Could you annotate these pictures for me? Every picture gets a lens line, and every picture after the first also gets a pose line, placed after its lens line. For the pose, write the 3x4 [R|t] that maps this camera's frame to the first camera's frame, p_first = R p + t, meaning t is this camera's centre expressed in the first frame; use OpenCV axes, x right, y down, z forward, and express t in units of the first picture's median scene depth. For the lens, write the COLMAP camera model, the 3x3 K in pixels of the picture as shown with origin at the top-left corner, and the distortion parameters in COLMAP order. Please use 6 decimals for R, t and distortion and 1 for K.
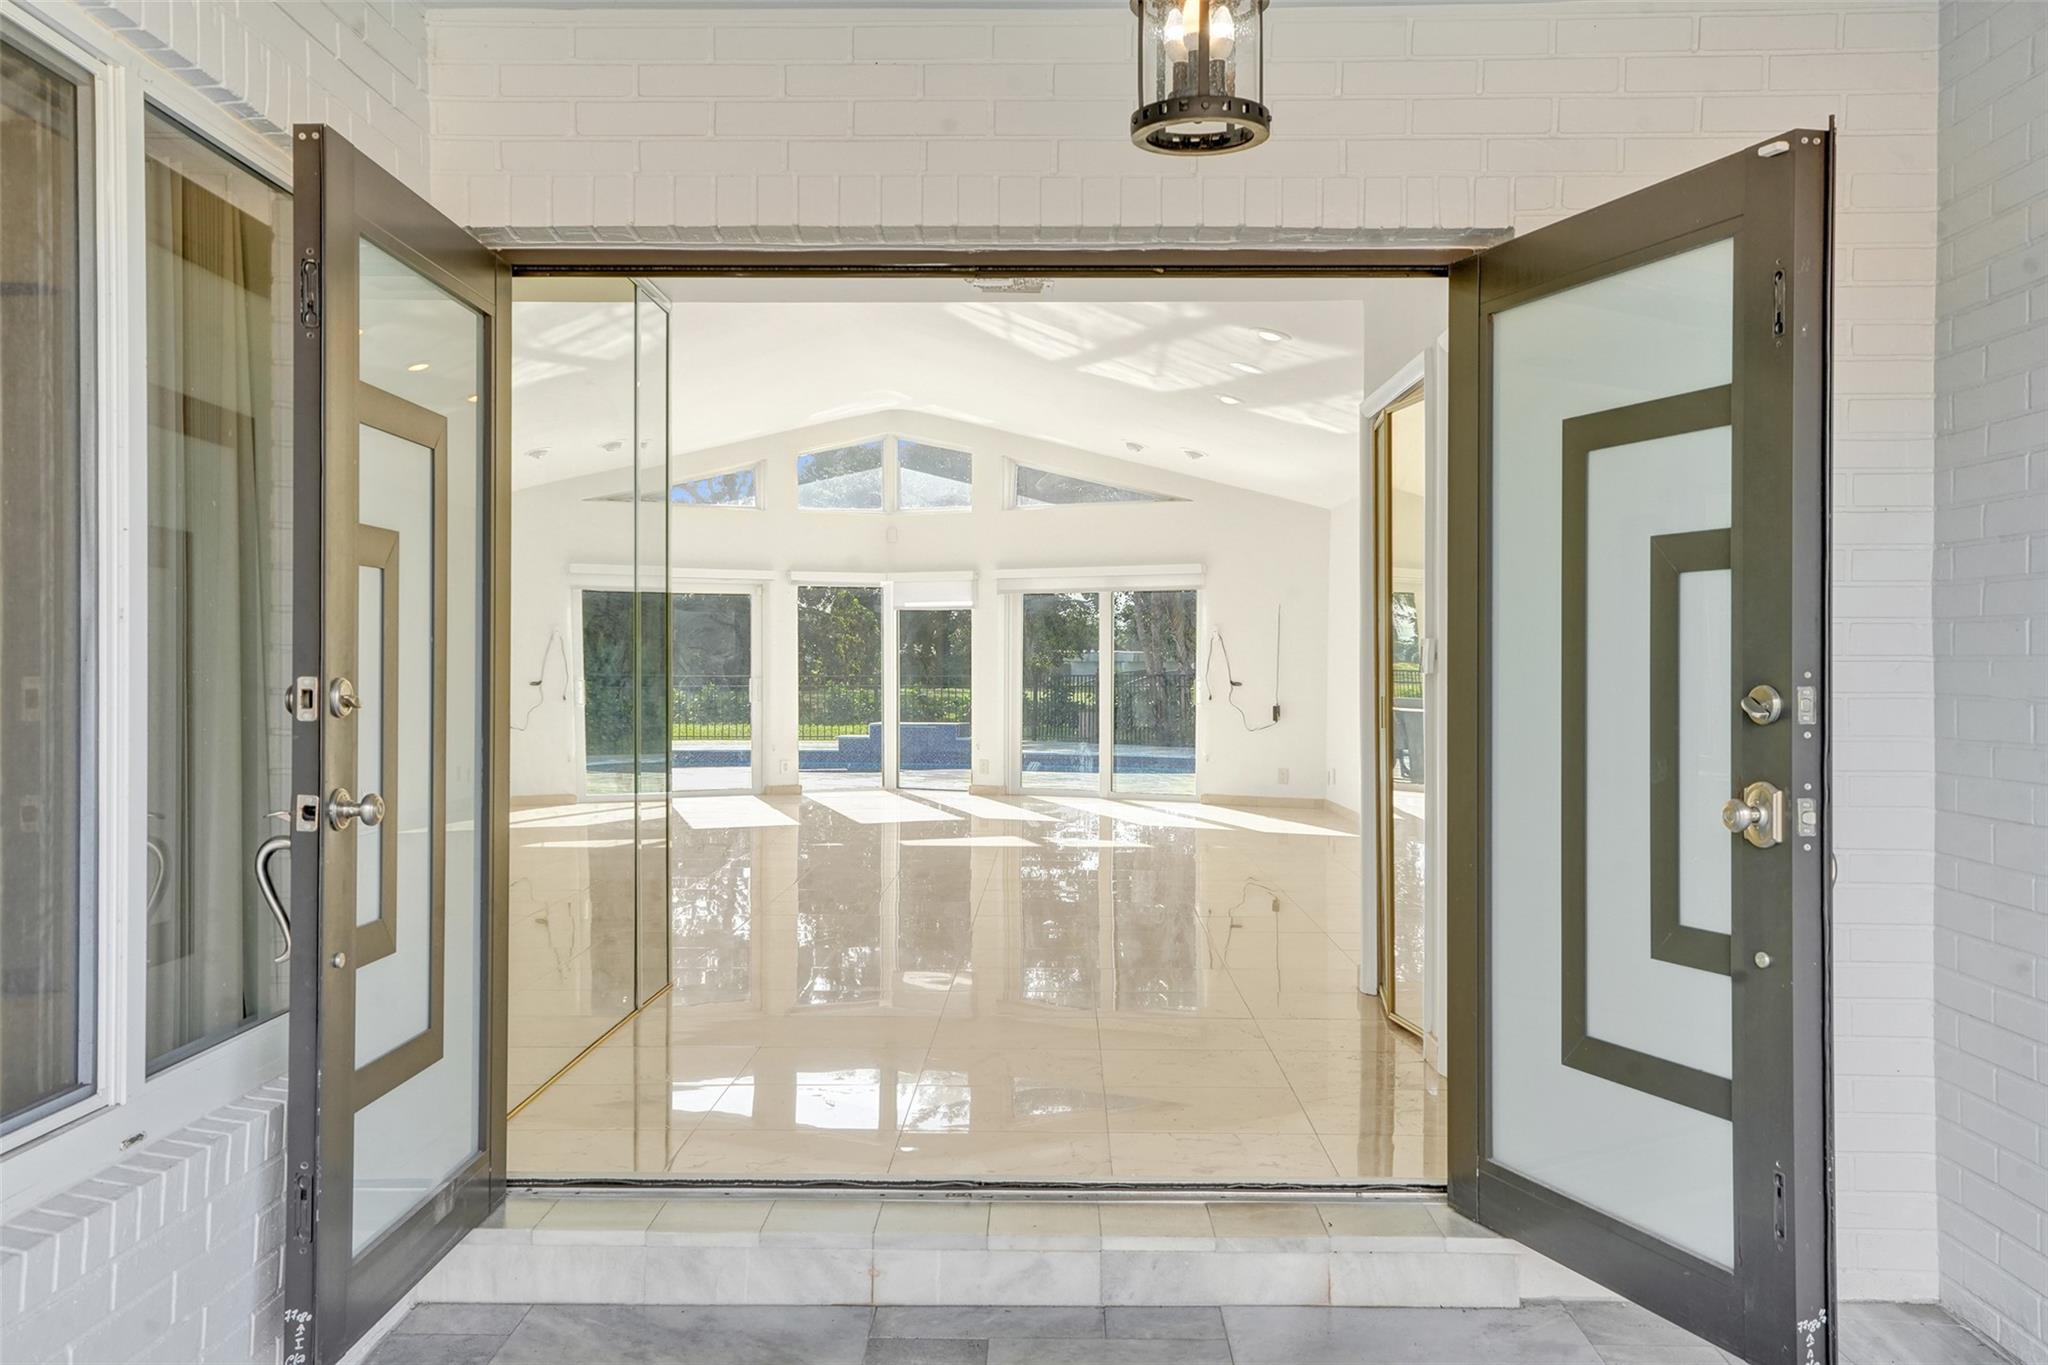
lens RADIAL K [[1912.2, 0, 1017.2], [0, 1912.2, 687.3], [0, 0, 1]] dist [0.055349, 0.000000]
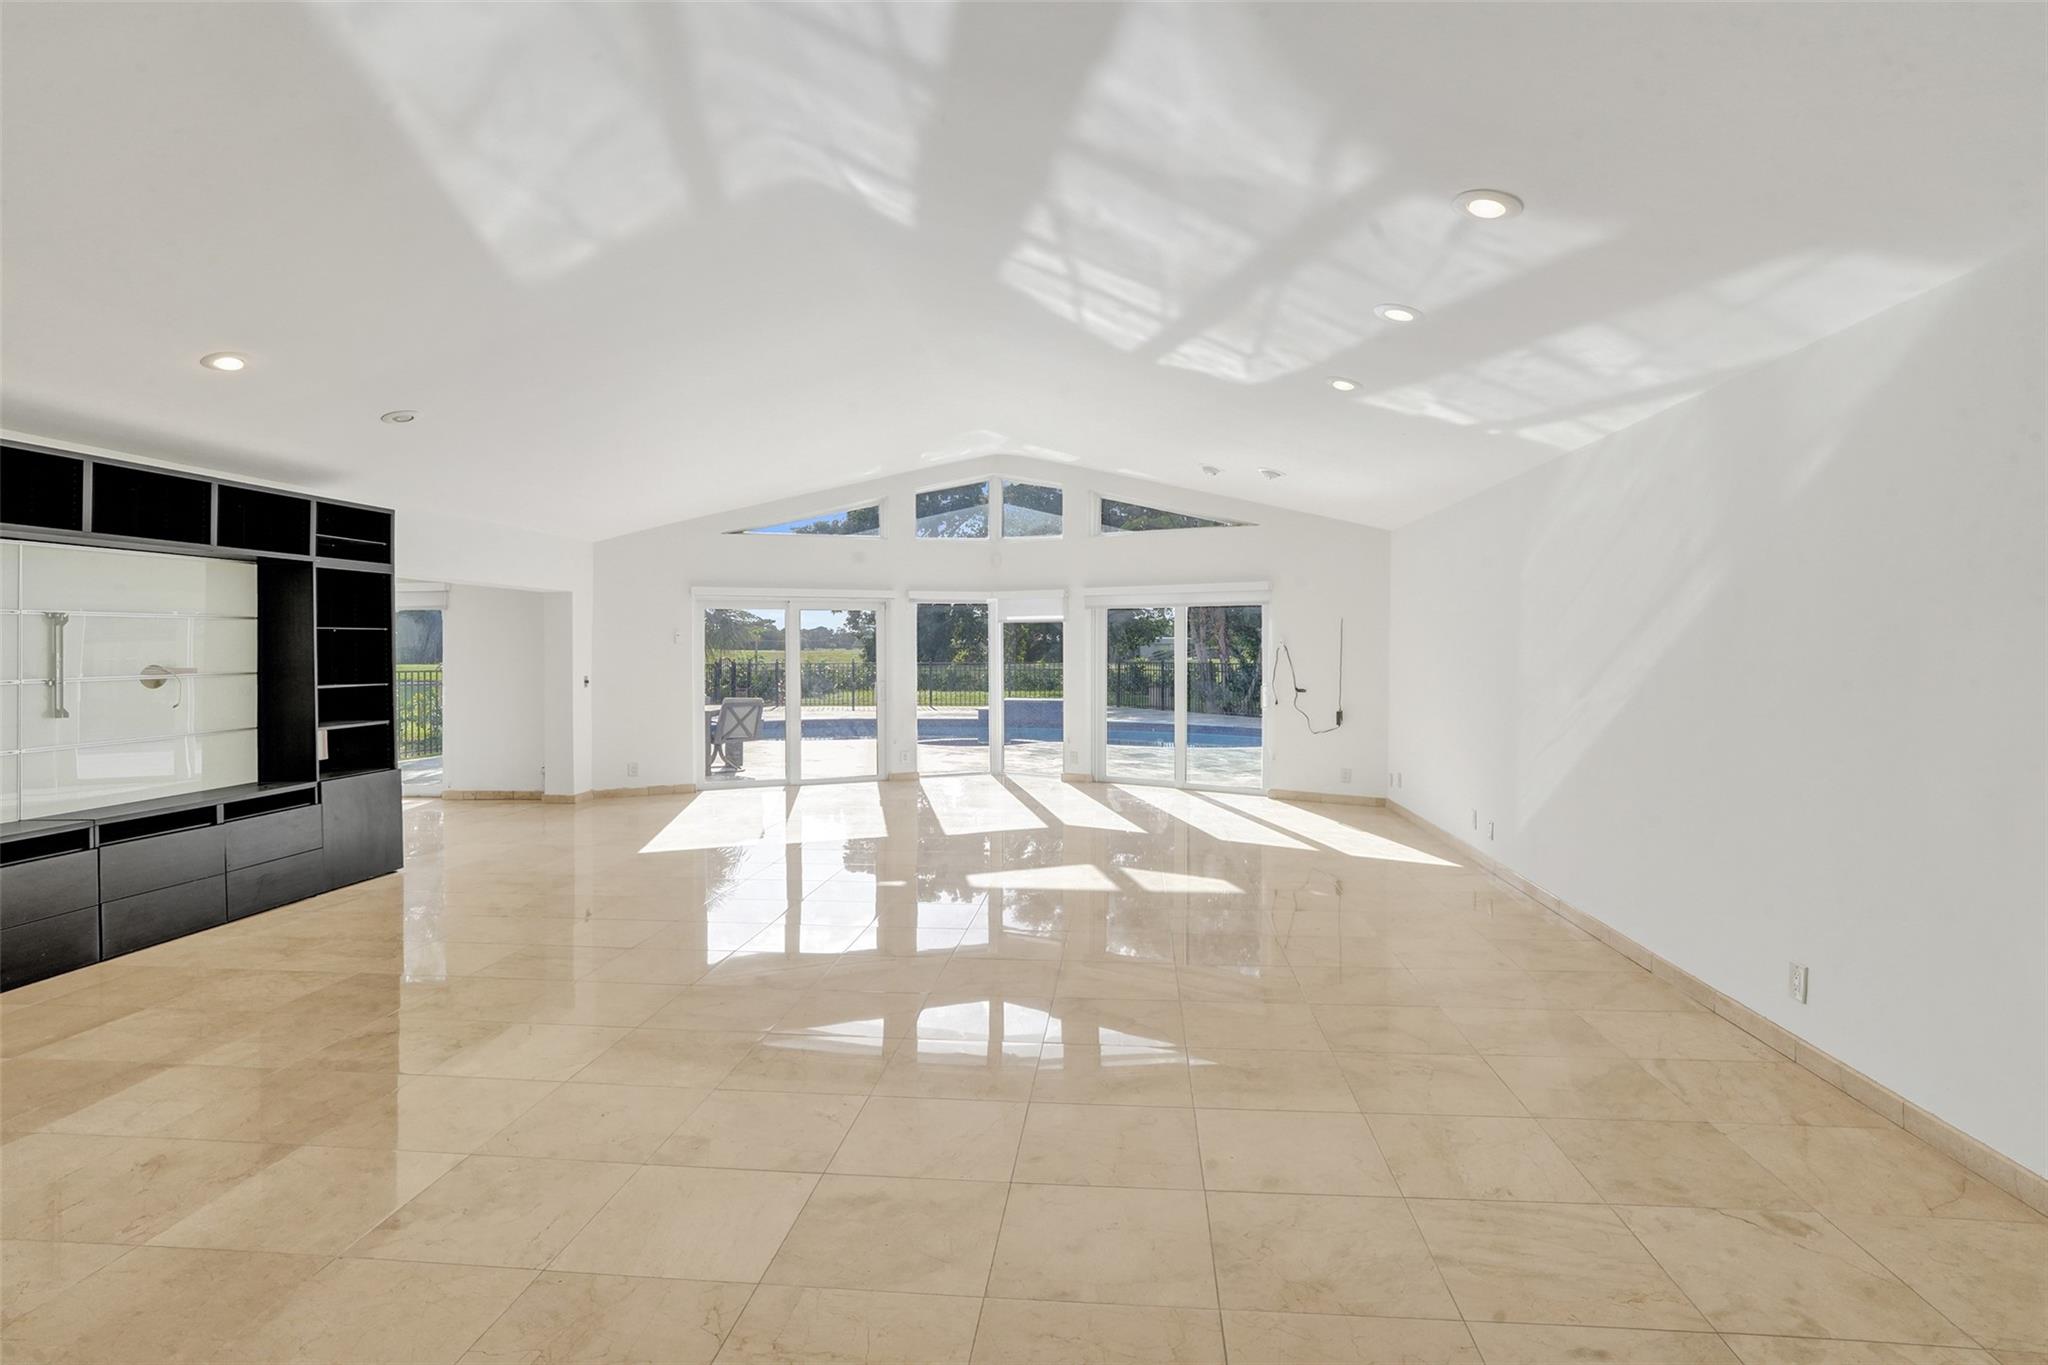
lens RADIAL K [[1069.3, 0, 1030.4], [0, 1069.3, 657.2], [0, 0, 1]] dist [-0.045405, 0.024264]
pose [[0.996982, -0.003055, -0.077571, 0.011034], [0.003180, 0.999994, 0.001494, -0.032123], [0.077566, -0.001736, 0.996986, 0.545233]]
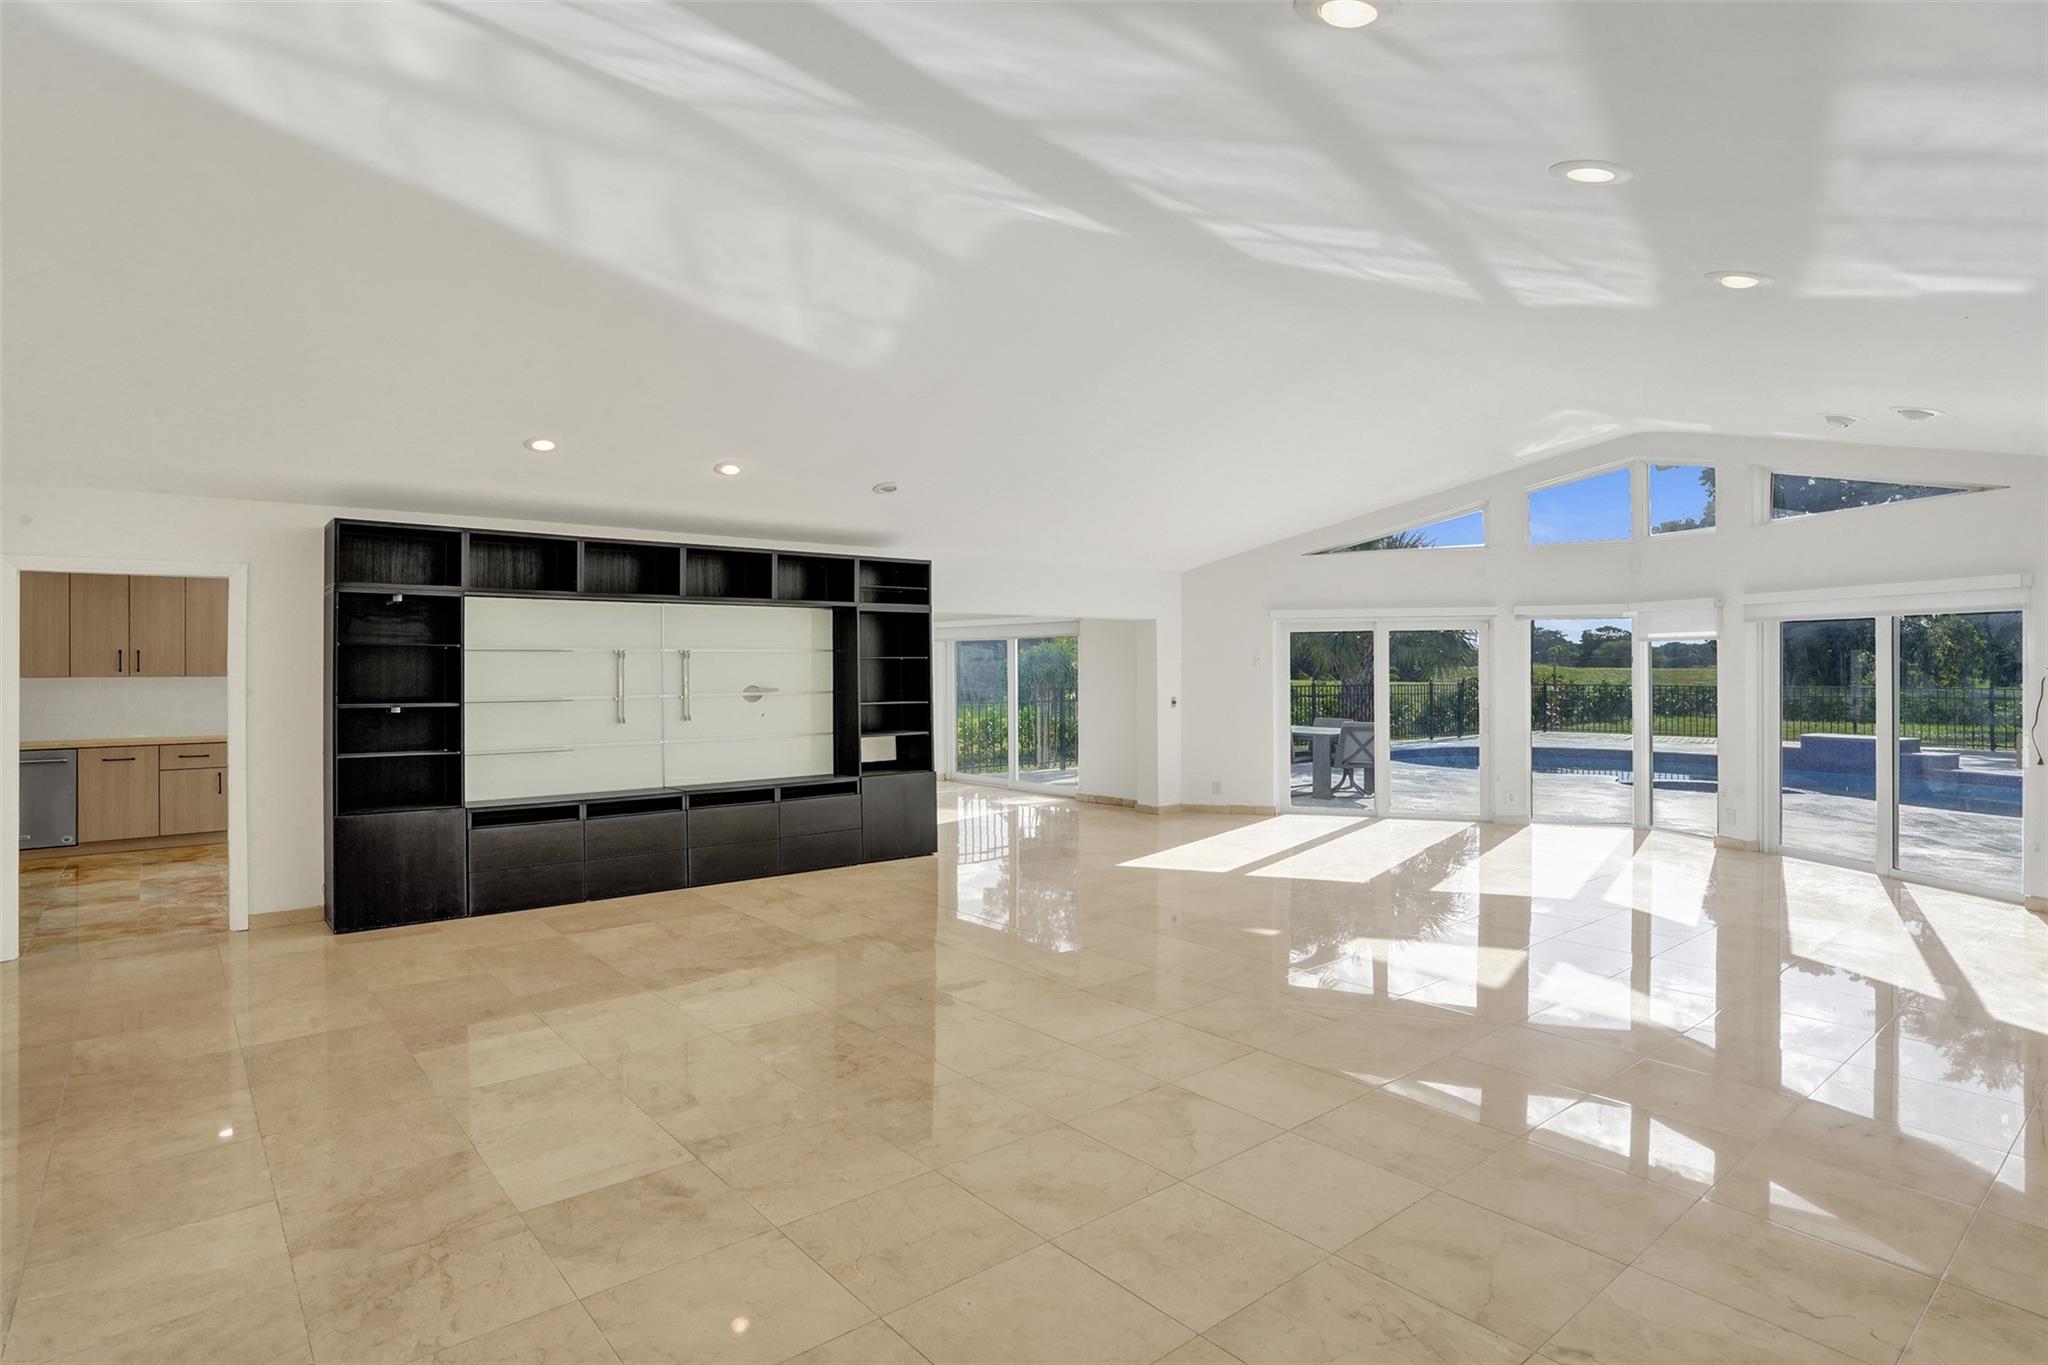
lens RADIAL K [[1069.3, 0, 1028.9], [0, 1069.3, 677.2], [0, 0, 1]] dist [-0.045405, 0.024264]
pose [[0.656530, 0.005996, -0.754276, 0.215734], [-0.003661, 0.999982, 0.004763, -0.038487], [0.754291, -0.000365, 0.656540, 0.678666]]
